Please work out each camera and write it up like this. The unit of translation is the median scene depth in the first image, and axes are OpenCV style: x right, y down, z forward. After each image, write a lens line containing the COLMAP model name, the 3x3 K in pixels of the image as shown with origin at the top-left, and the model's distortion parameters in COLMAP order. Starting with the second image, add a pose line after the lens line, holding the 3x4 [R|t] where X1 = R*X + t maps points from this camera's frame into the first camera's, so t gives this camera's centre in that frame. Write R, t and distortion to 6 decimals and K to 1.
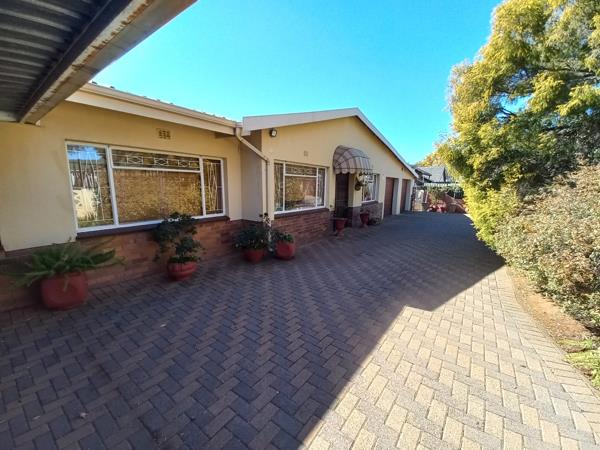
lens RADIAL K [[251.1, 0, 307.5], [0, 251.1, 223.5], [0, 0, 1]] dist [0.020595, -0.024045]
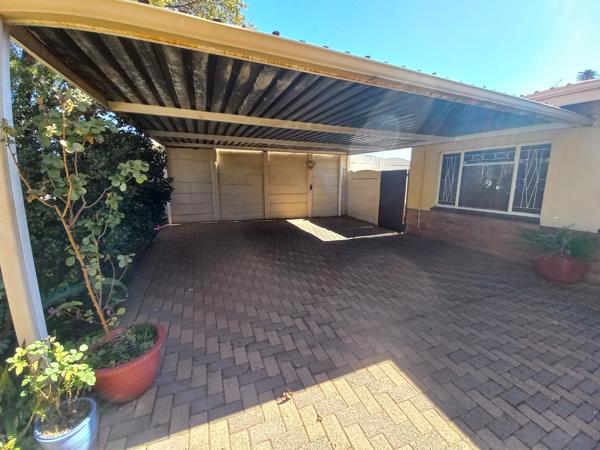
lens RADIAL K [[251.1, 0, 307.5], [0, 251.1, 223.5], [0, 0, 1]] dist [0.020595, -0.024045]
pose [[-0.523875, 0.139934, -0.840222, 0.894025], [-0.141479, 0.958417, 0.247831, -0.087976], [0.839963, 0.248706, -0.482293, 0.742157]]
